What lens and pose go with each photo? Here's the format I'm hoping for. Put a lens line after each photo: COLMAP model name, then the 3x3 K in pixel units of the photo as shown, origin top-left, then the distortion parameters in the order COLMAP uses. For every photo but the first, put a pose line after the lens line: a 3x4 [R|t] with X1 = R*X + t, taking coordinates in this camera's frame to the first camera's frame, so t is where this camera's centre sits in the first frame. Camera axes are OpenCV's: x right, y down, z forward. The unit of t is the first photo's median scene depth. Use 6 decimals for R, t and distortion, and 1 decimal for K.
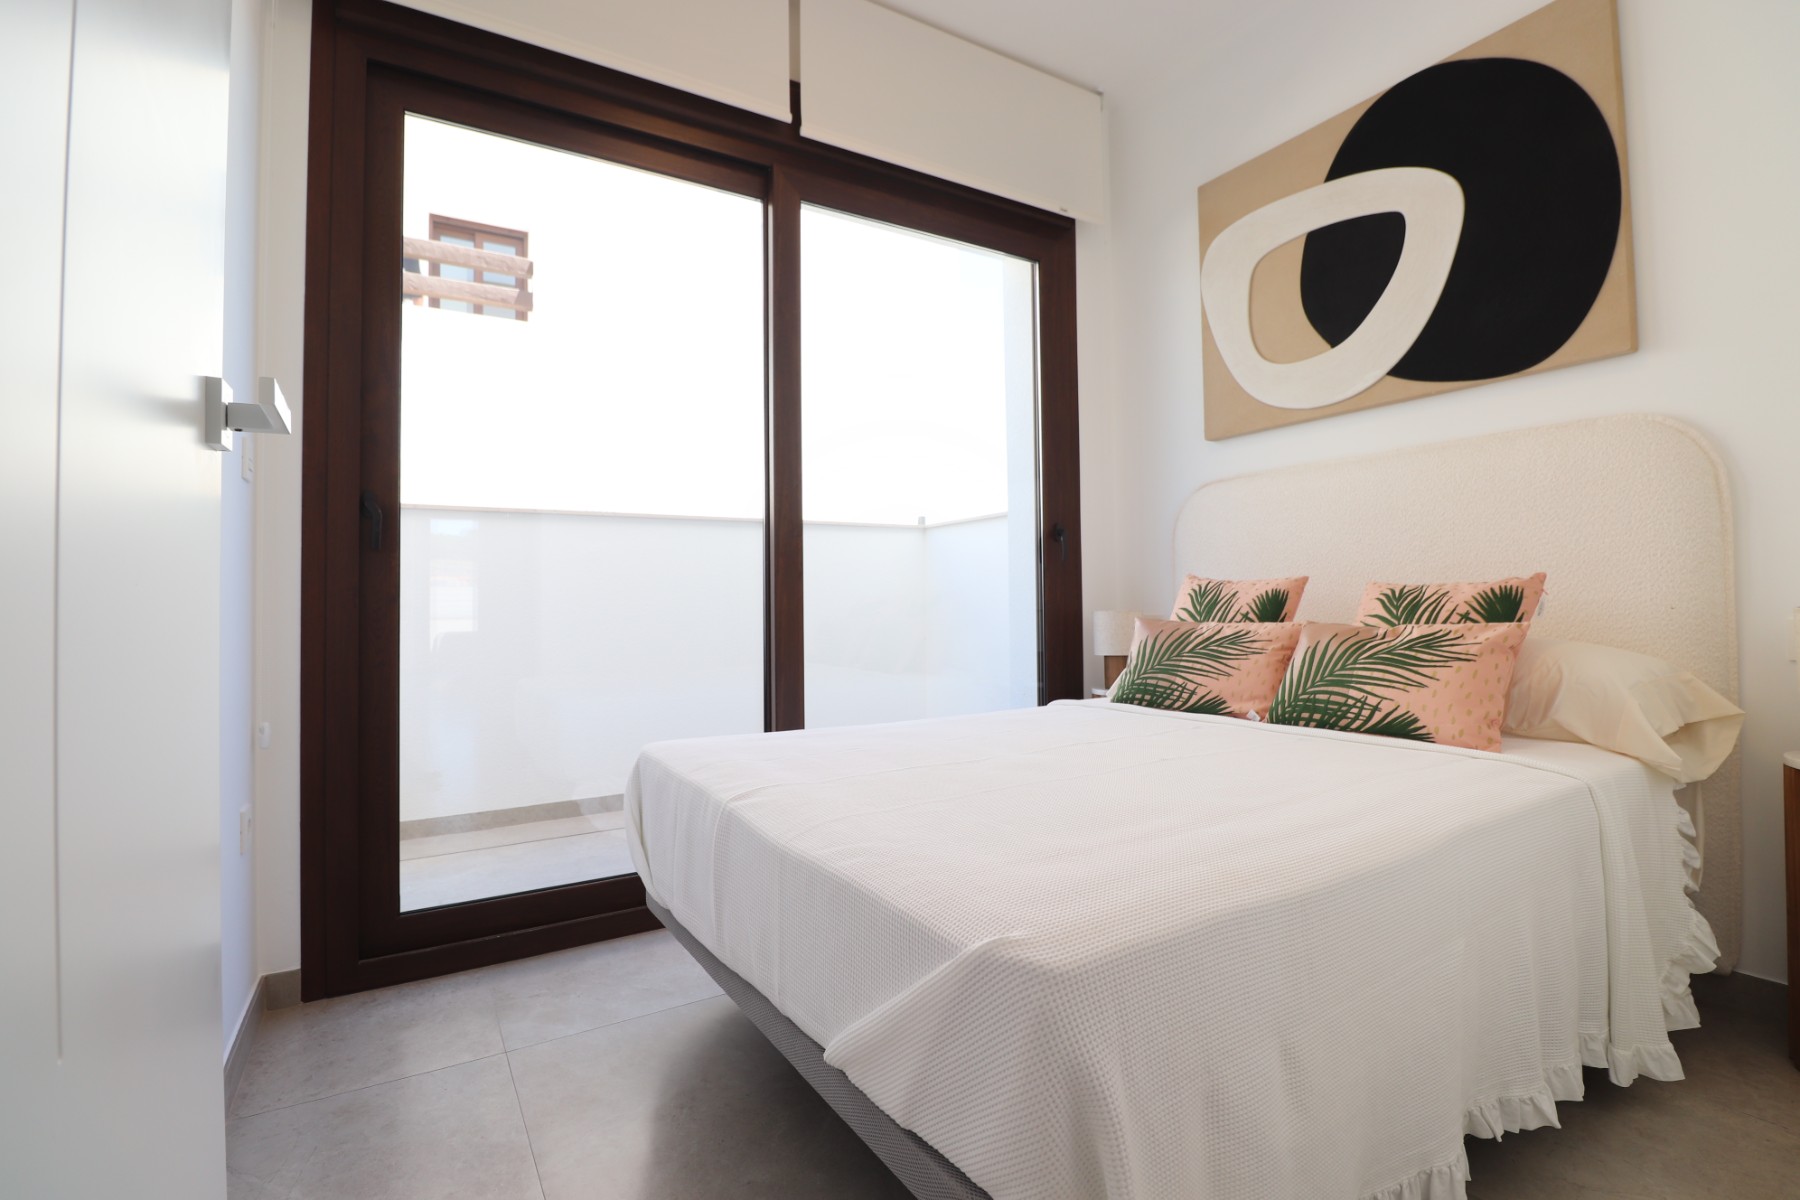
lens RADIAL K [[834.9, 0, 894.3], [0, 834.9, 603.7], [0, 0, 1]] dist [-0.004551, -0.010640]
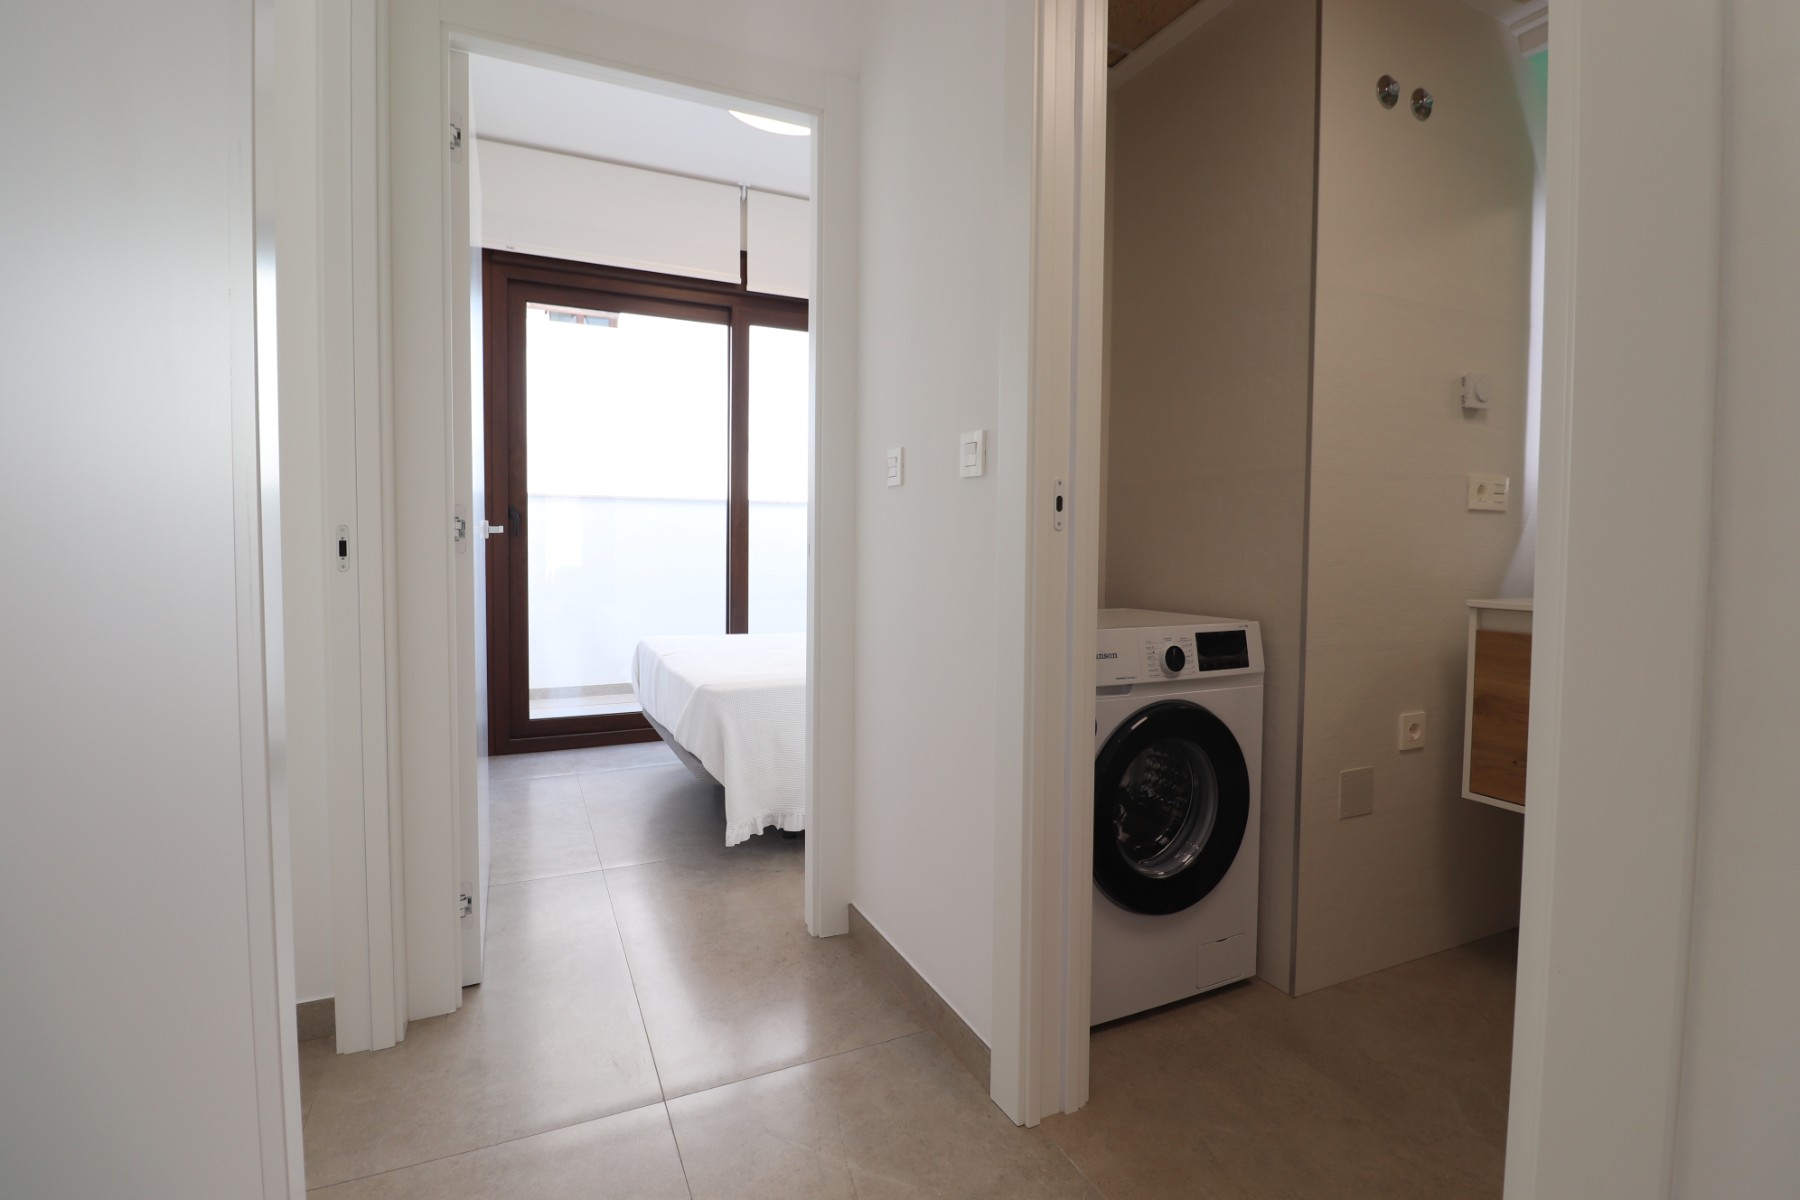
lens RADIAL K [[834.9, 0, 910.8], [0, 834.9, 588.5], [0, 0, 1]] dist [-0.004551, -0.010640]
pose [[0.994344, 0.019354, -0.104431, 0.412075], [-0.013524, 0.998325, 0.056251, -0.053414], [0.105345, -0.054521, 0.992940, -0.694703]]
